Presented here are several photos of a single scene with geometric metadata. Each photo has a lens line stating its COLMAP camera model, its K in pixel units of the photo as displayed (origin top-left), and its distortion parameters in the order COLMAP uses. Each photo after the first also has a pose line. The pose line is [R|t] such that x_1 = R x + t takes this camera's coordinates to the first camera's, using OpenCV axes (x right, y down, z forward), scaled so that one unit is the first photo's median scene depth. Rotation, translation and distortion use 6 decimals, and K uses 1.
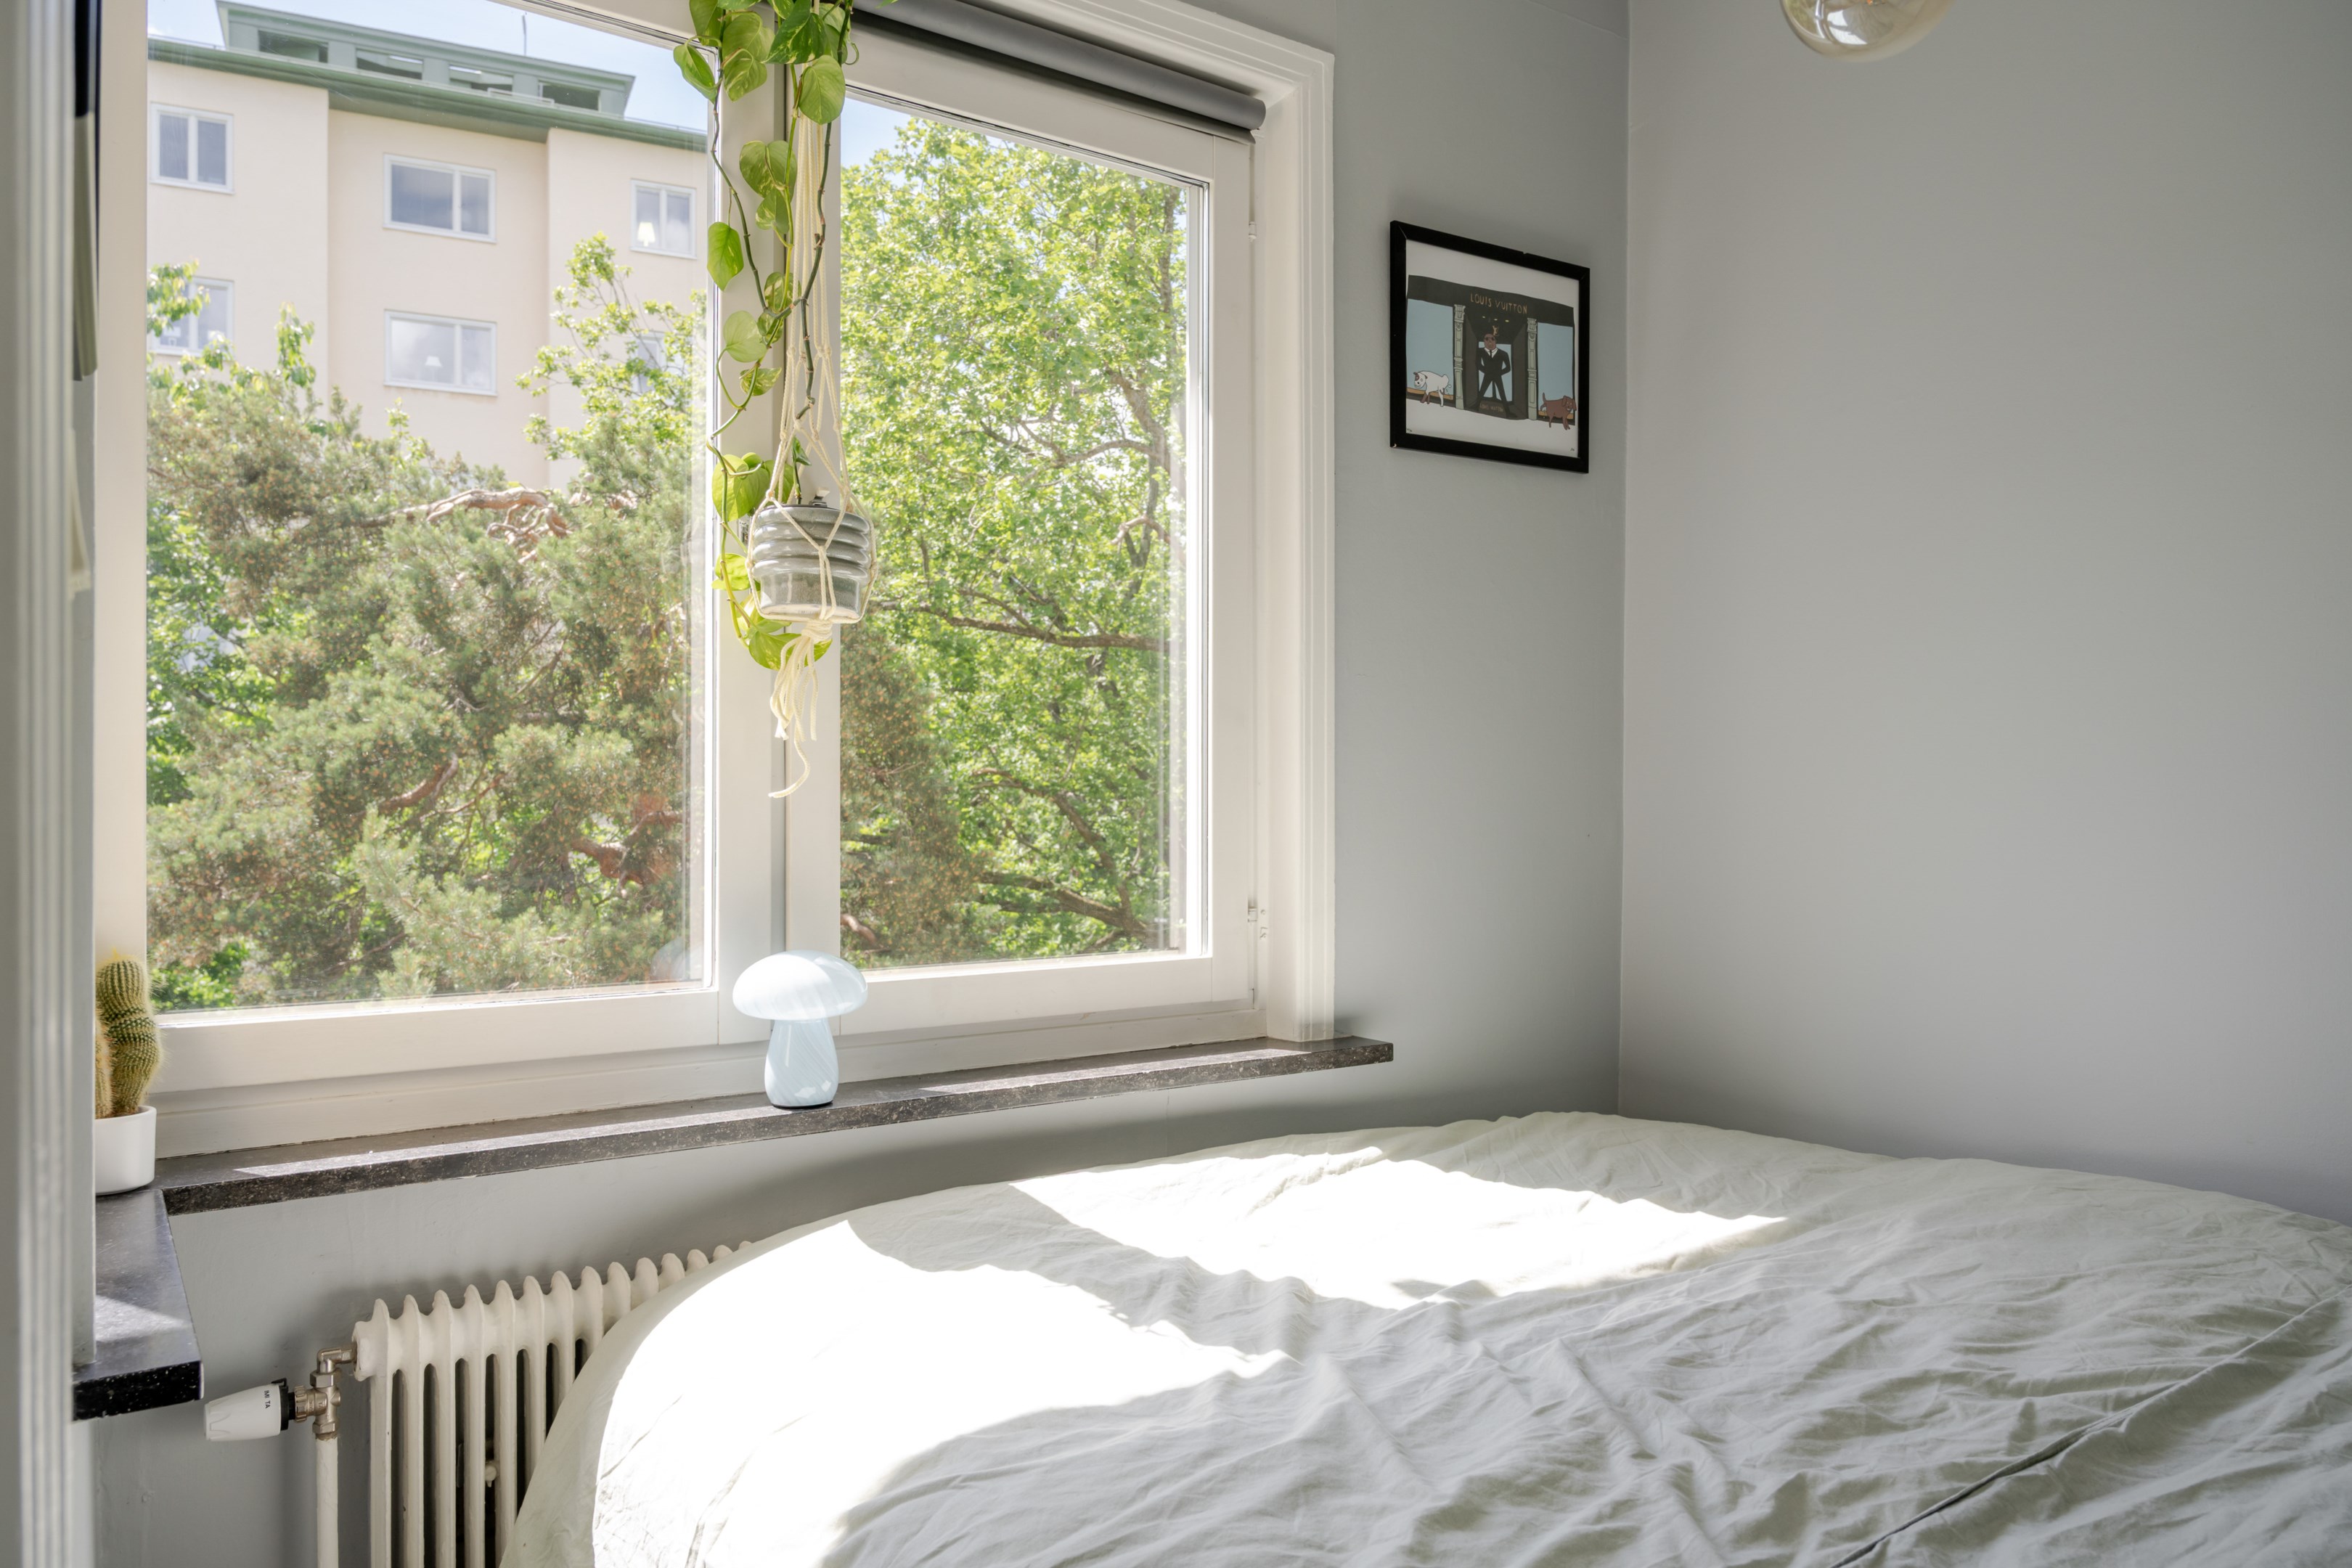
lens RADIAL K [[1577.5, 0, 1176.0], [0, 1577.5, 784.0], [0, 0, 1]] dist [-0.003100, -0.001158]
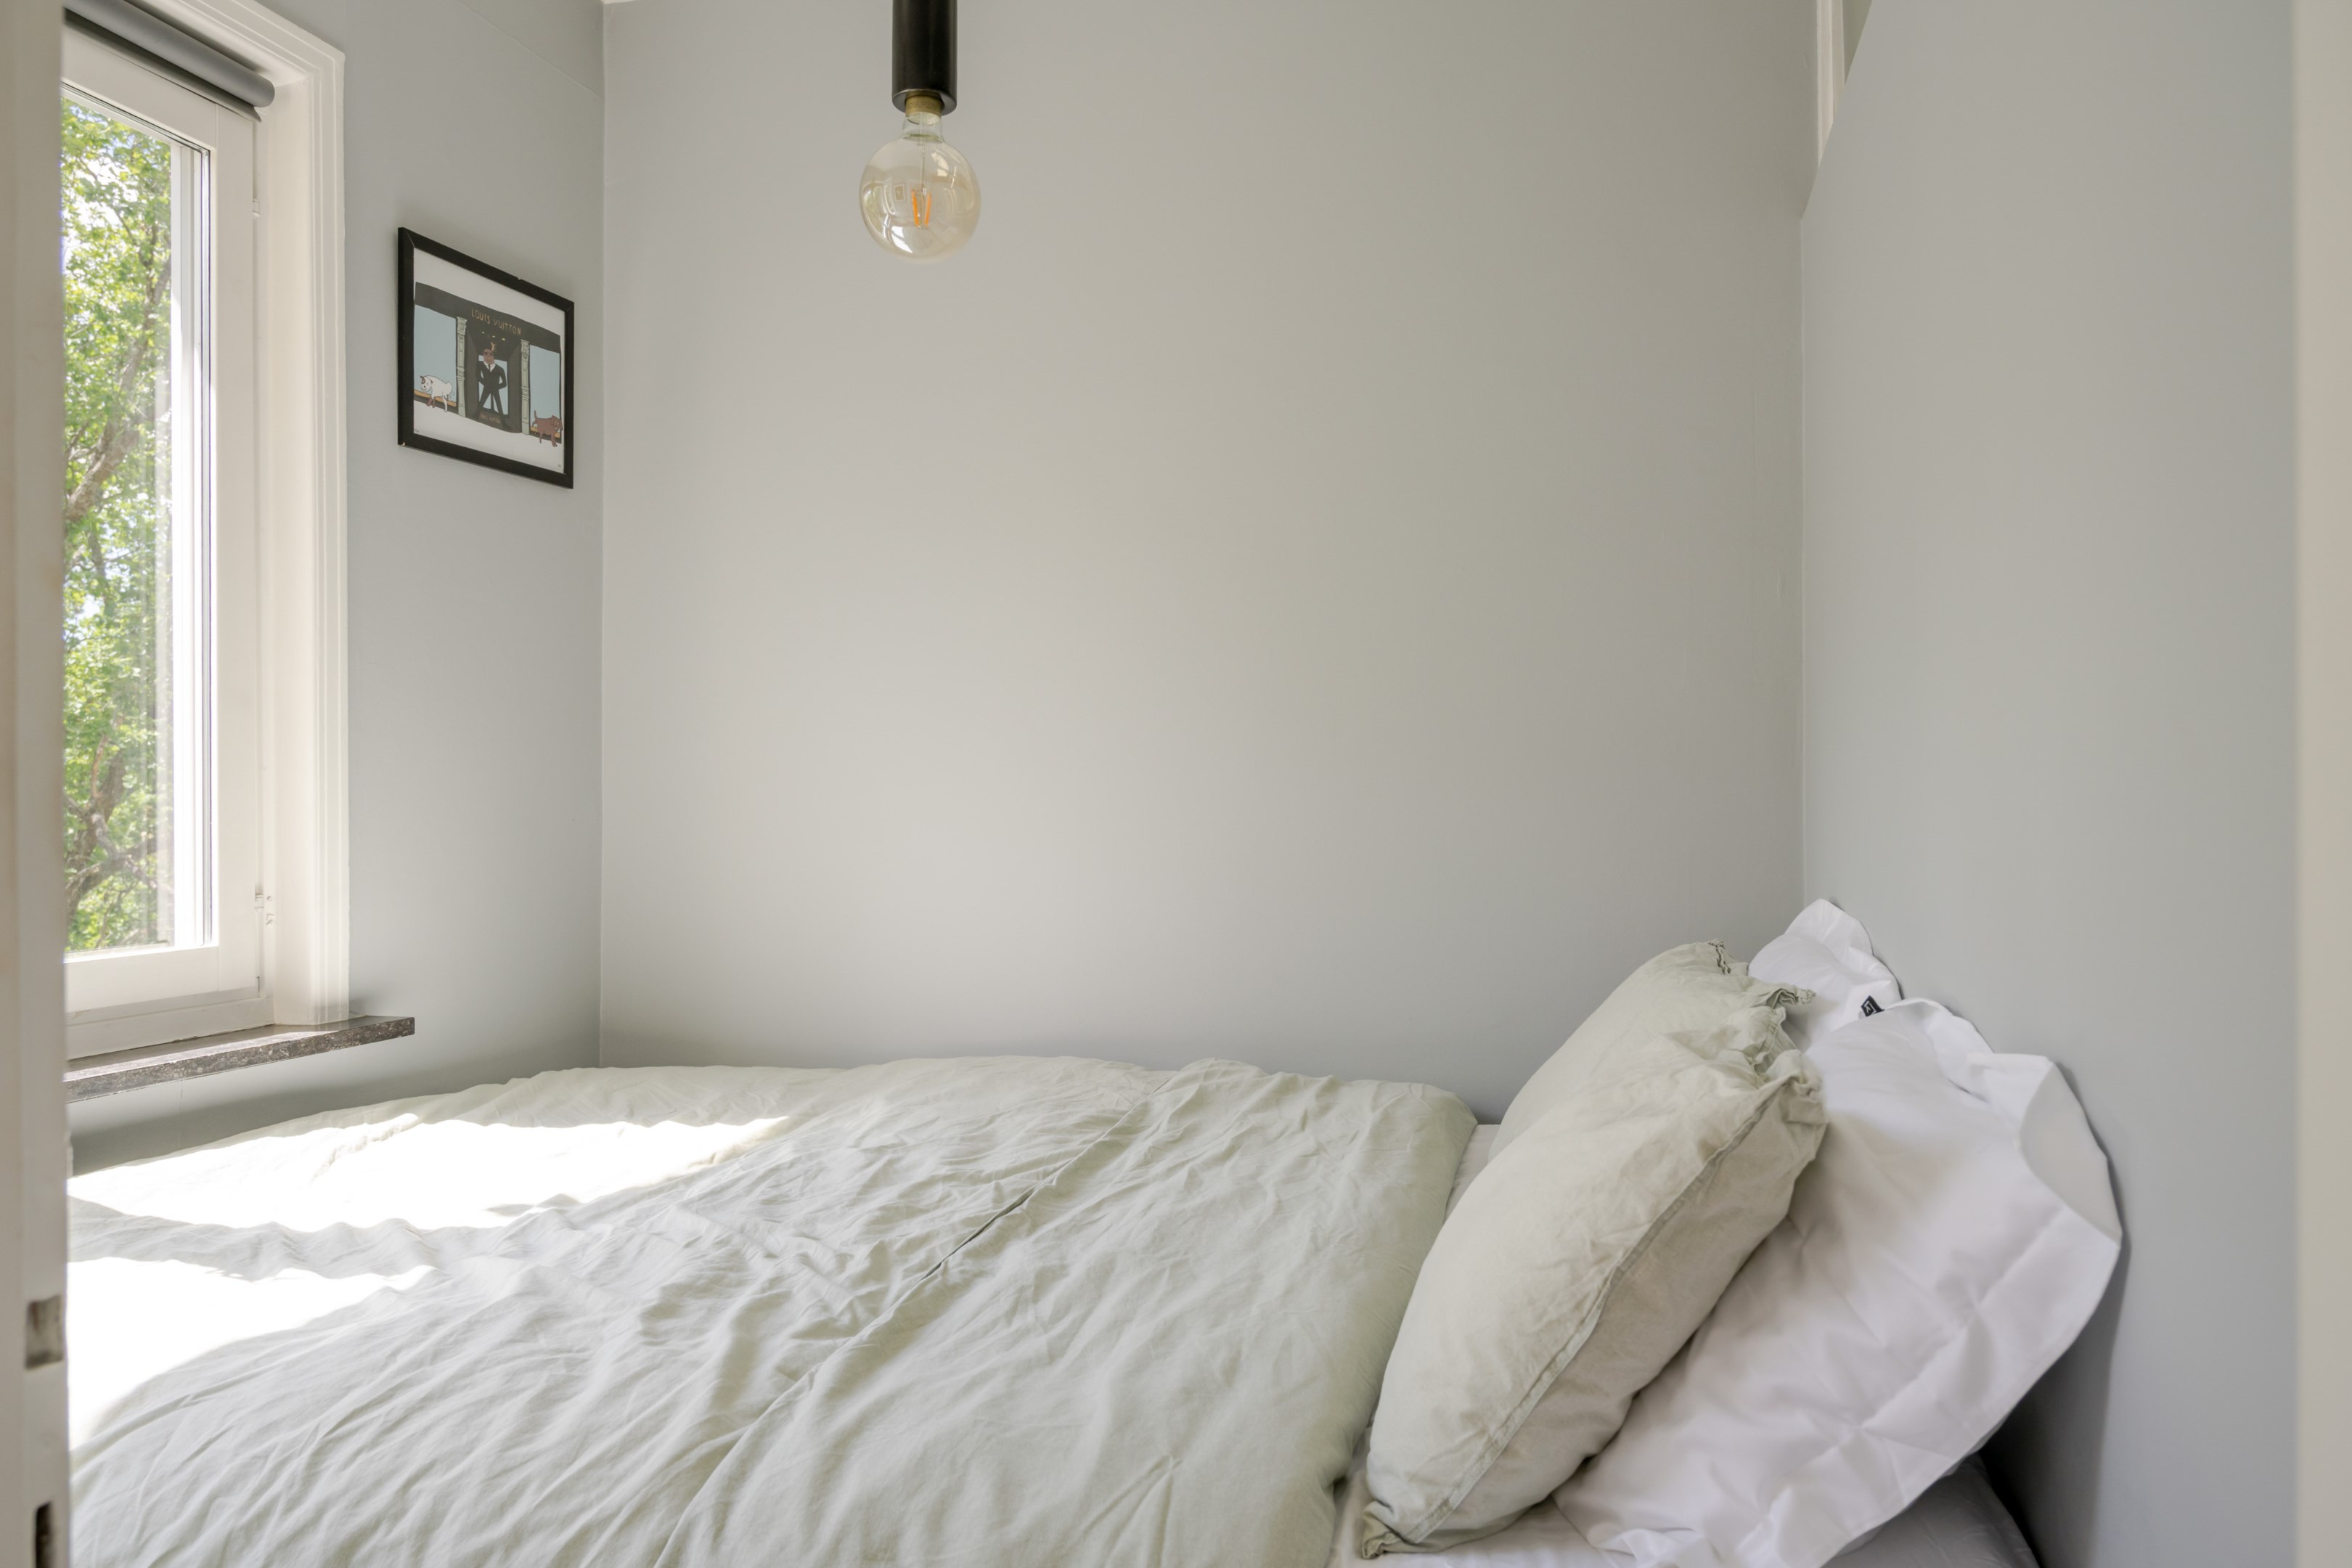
lens RADIAL K [[1640.1, 0, 1176.0], [0, 1640.1, 784.0], [0, 0, 1]] dist [0.007824, 0.003270]
pose [[0.757844, -0.001468, 0.652434, -0.212411], [0.003407, 0.999993, -0.001707, 0.014473], [-0.652427, 0.003517, 0.757843, -0.175378]]
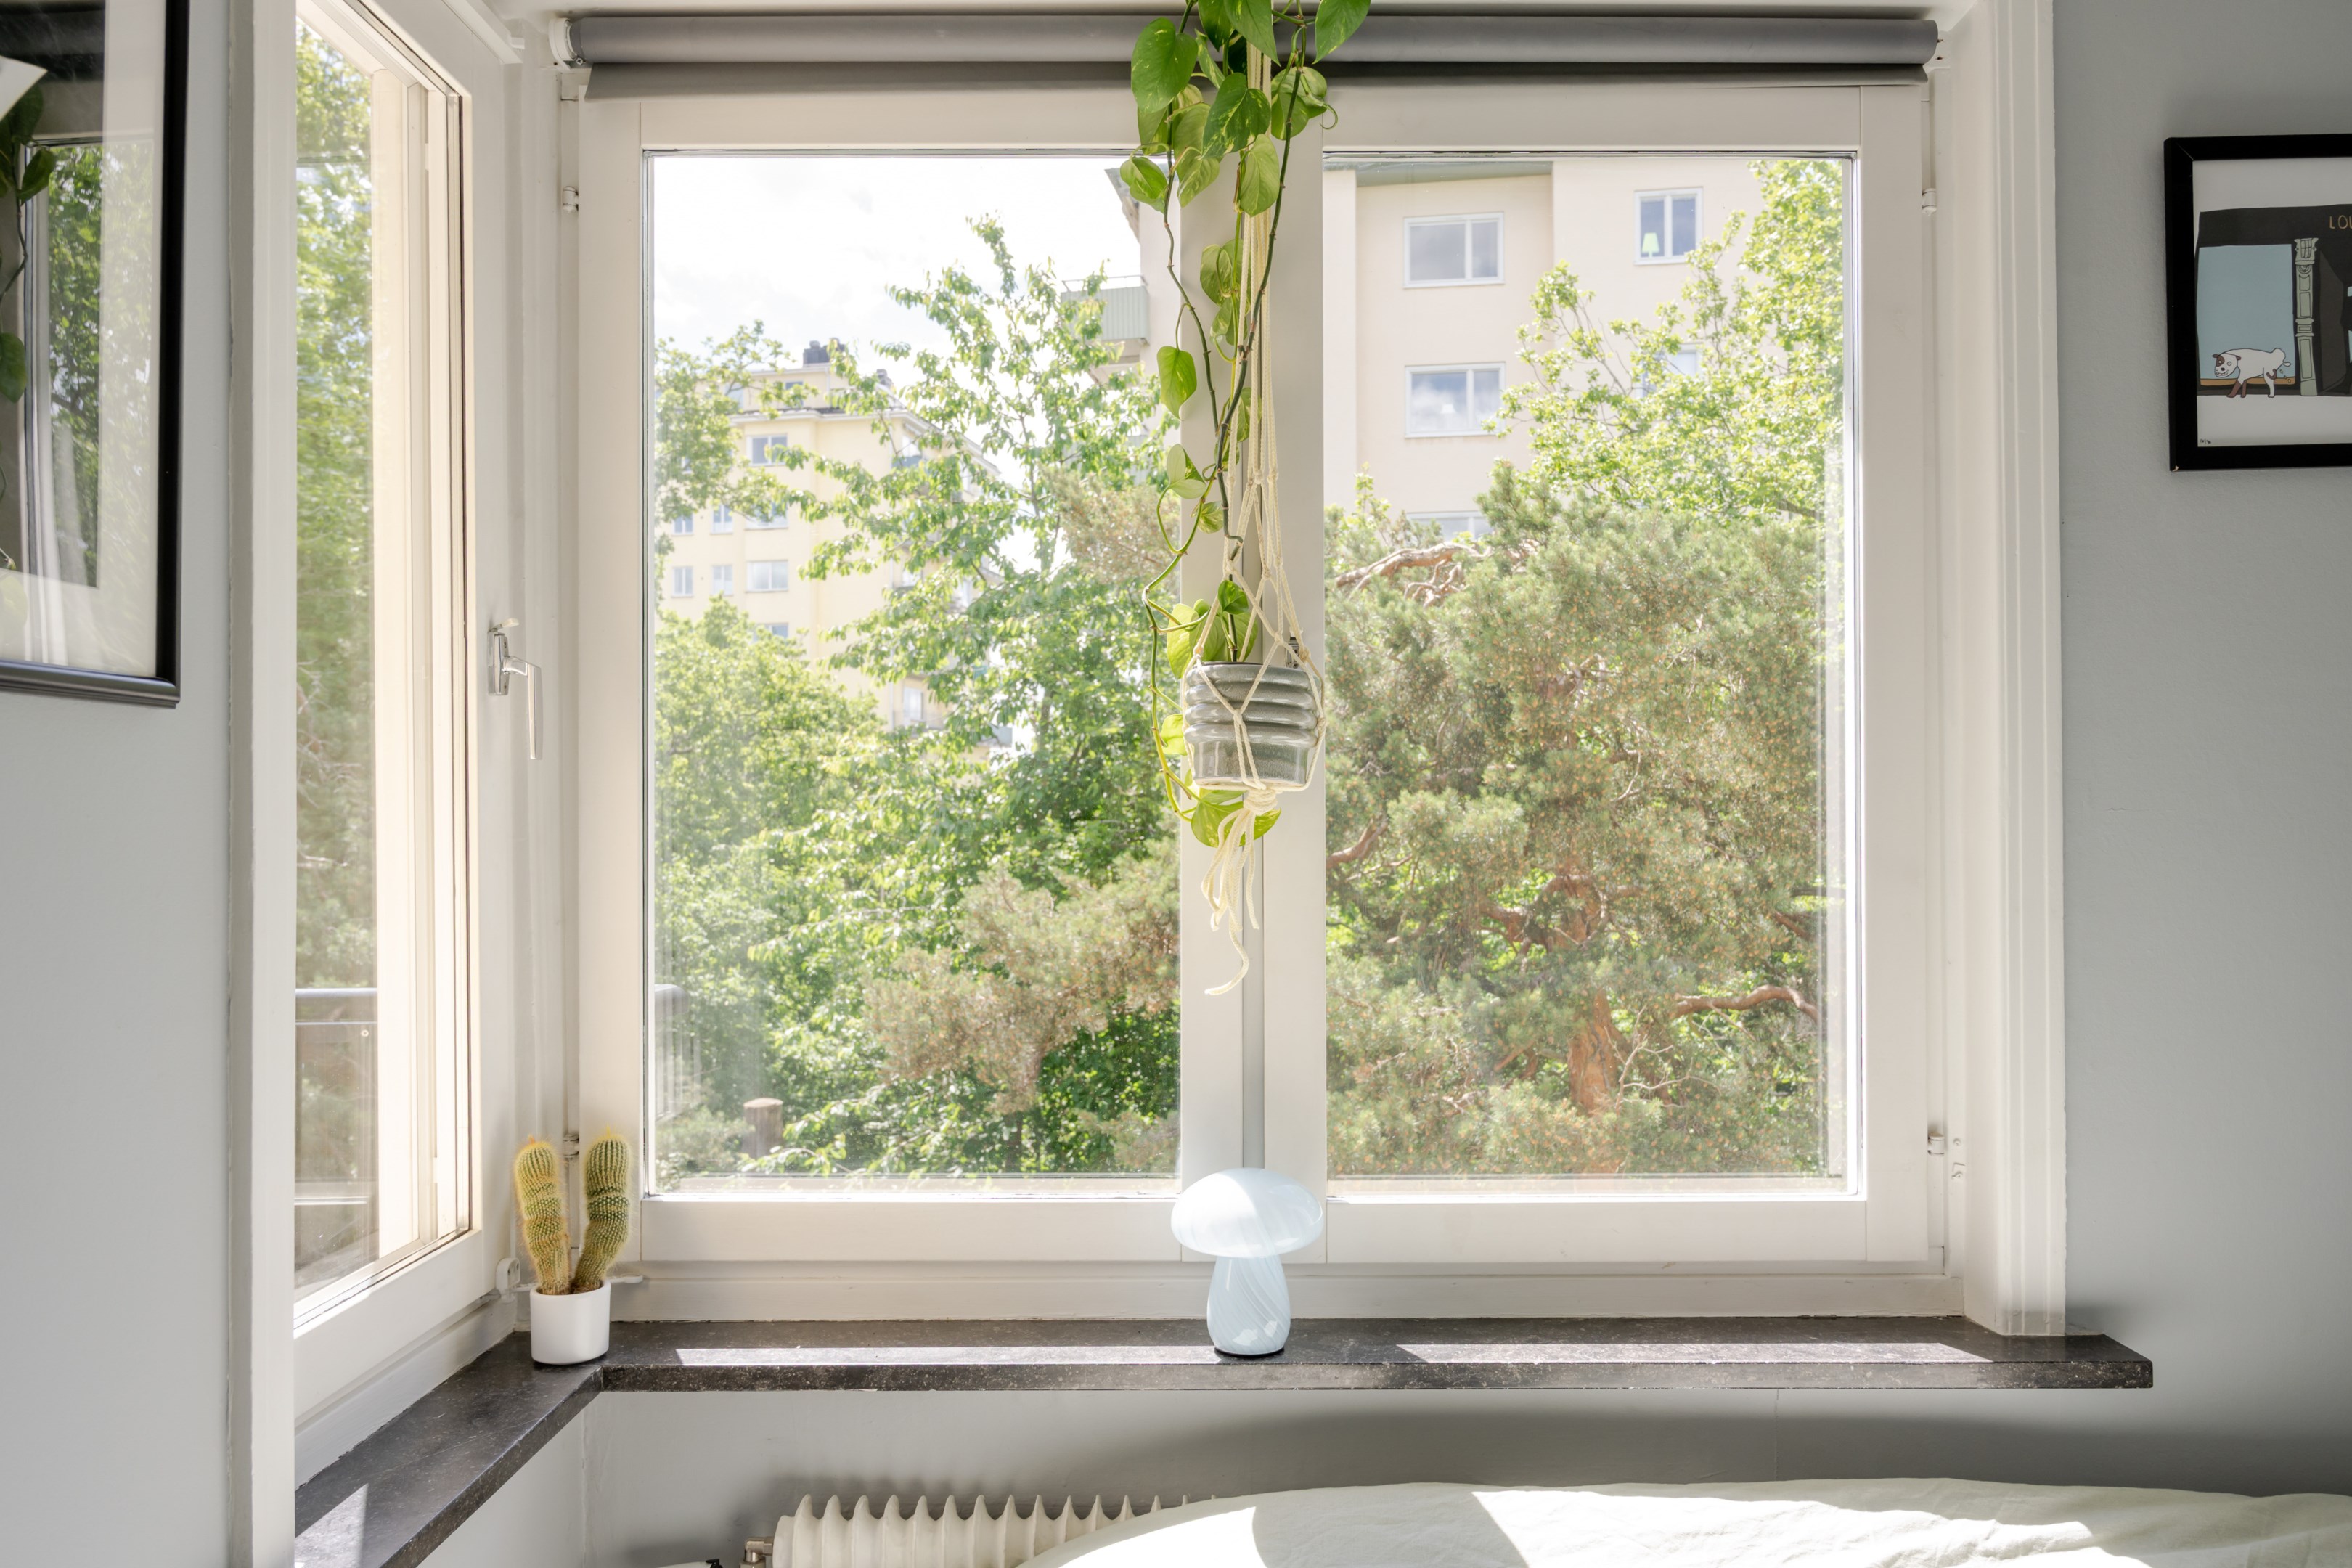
lens RADIAL K [[1672.0, 0, 1180.5], [0, 1672.0, 805.4], [0, 0, 1]] dist [-0.004447, 0.001473]
pose [[0.823496, -0.008565, -0.567257, 0.224096], [0.004862, 0.999956, -0.008040, -0.077128], [0.567301, 0.003863, 0.823502, 0.195437]]
